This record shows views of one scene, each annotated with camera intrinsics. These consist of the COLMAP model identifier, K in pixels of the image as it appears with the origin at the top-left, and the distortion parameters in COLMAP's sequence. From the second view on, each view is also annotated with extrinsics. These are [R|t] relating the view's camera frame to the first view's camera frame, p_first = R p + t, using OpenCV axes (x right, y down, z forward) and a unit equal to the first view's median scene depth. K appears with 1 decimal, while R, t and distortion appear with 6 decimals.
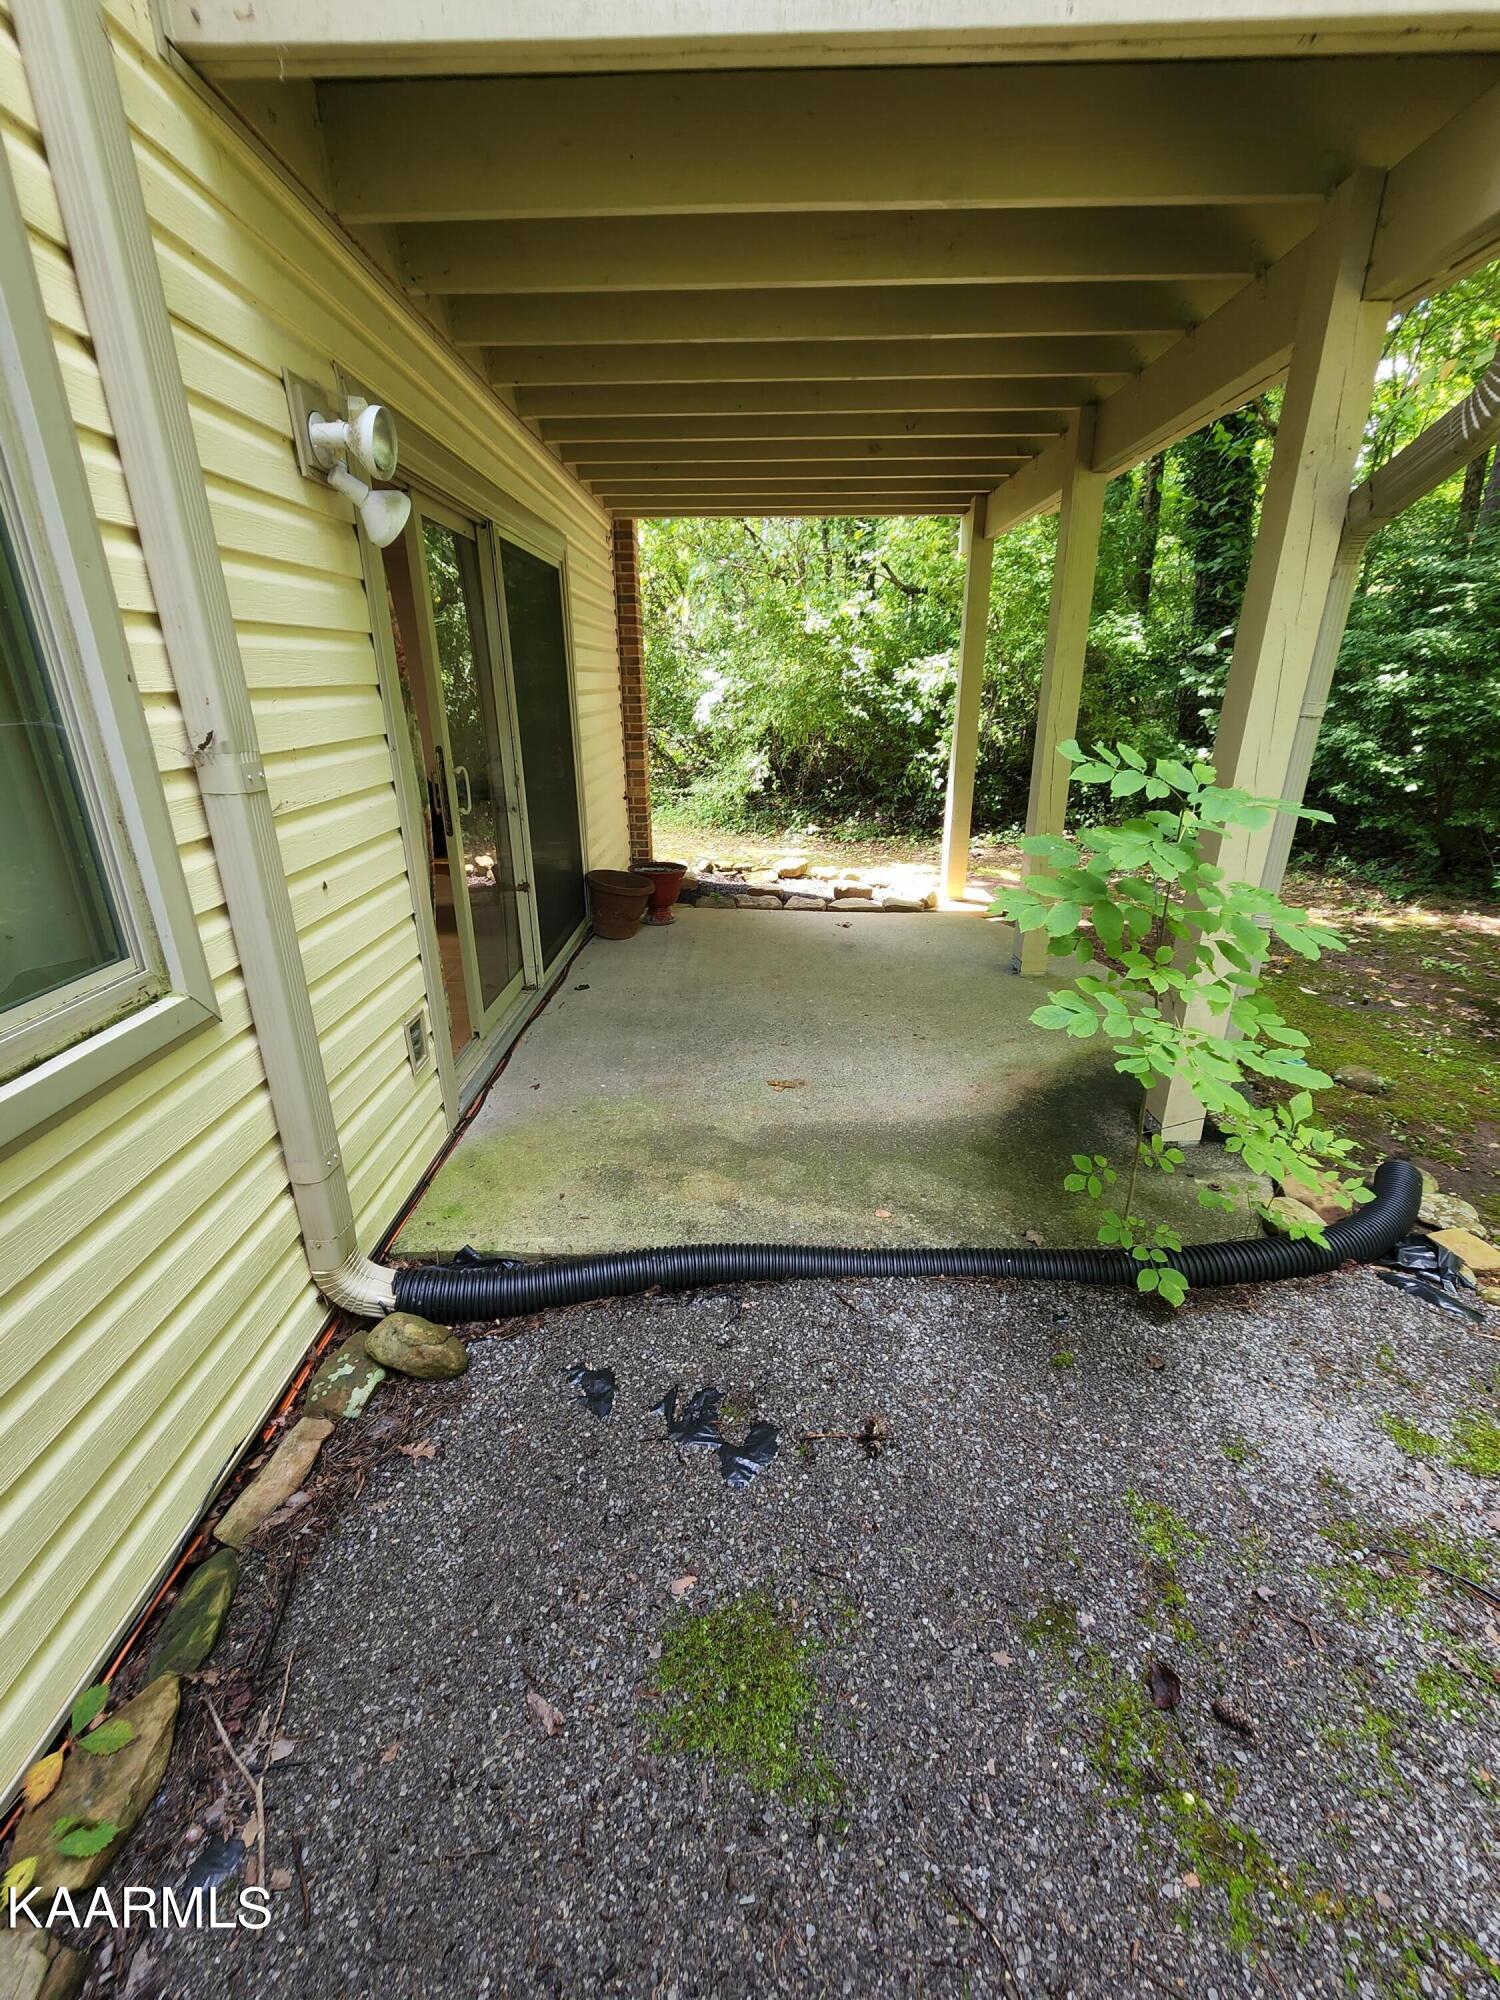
lens RADIAL K [[828.3, 0, 746.9], [0, 828.3, 993.6], [0, 0, 1]] dist [-0.000596, -0.000058]
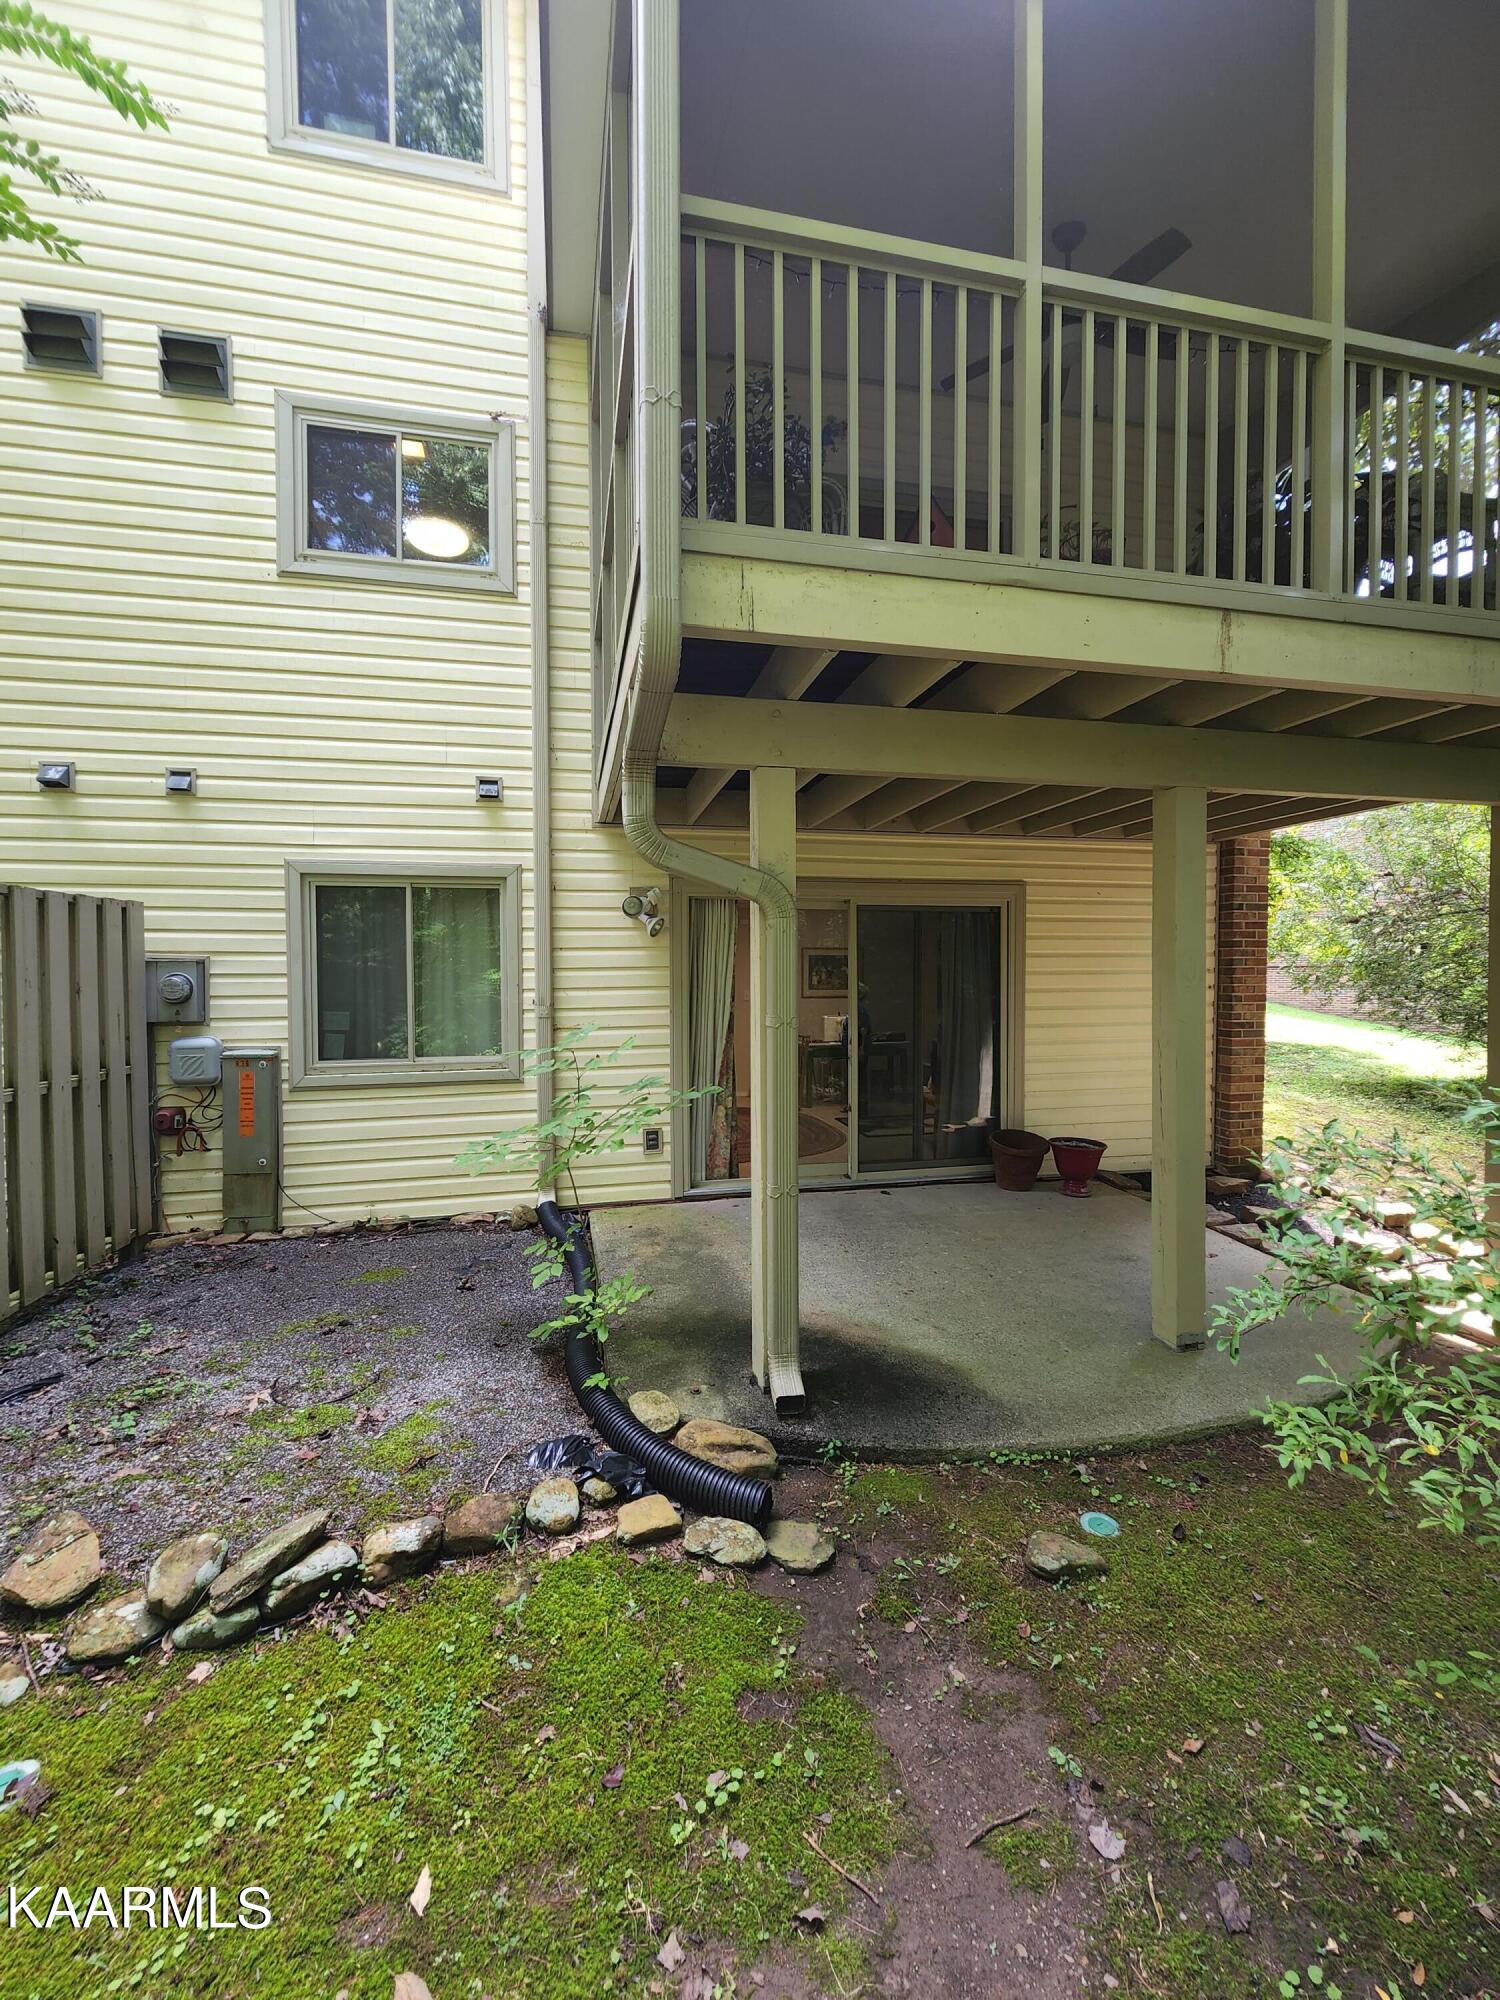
lens RADIAL K [[828.3, 0, 748.6], [0, 828.3, 999.8], [0, 0, 1]] dist [-0.000596, -0.000058]
pose [[0.225696, 0.031815, -0.973678, 1.678786], [-0.347356, 0.936404, -0.049919, -0.249740], [0.910168, 0.349479, 0.222394, 0.607397]]
